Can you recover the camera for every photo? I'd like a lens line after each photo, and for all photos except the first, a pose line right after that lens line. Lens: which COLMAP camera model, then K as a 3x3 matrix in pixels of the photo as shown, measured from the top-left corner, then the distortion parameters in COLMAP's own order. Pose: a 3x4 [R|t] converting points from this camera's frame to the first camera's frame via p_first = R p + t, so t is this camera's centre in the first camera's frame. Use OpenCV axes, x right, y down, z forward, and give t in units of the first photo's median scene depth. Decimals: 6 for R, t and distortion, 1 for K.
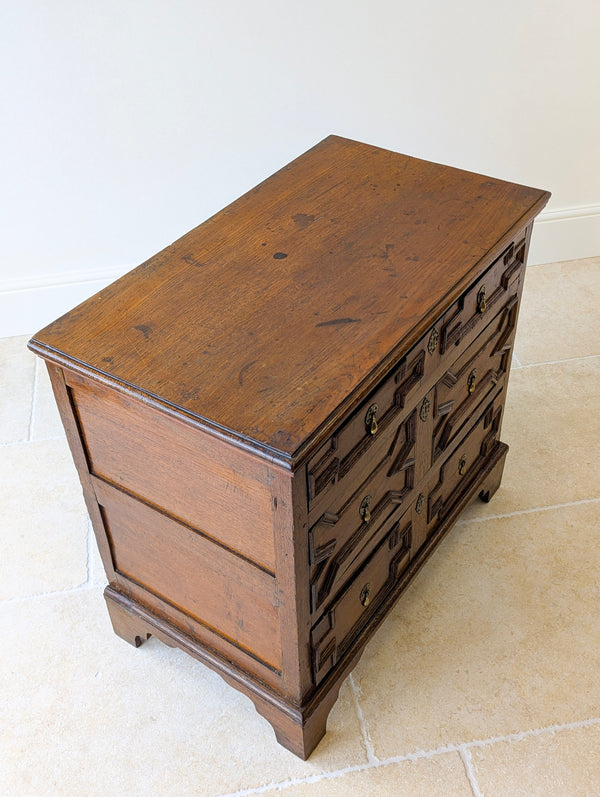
lens RADIAL K [[878.1, 0, 302.7], [0, 878.1, 383.7], [0, 0, 1]] dist [0.027688, -0.013734]
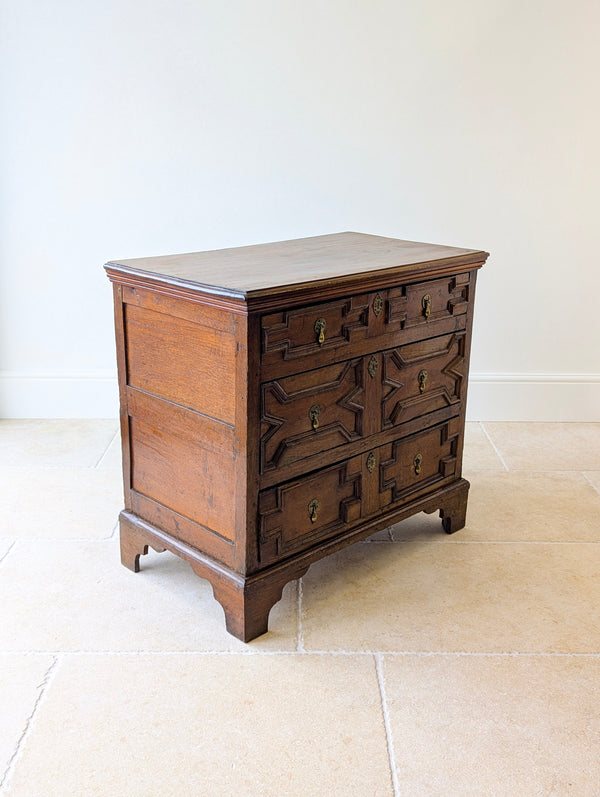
lens RADIAL K [[878.1, 0, 302.7], [0, 878.1, 383.7], [0, 0, 1]] dist [0.027688, -0.013734]
pose [[0.982361, 0.098806, -0.158761, 0.232423], [-0.152279, 0.915447, -0.372517, 0.533211], [0.108531, 0.390122, 0.914345, -0.220232]]
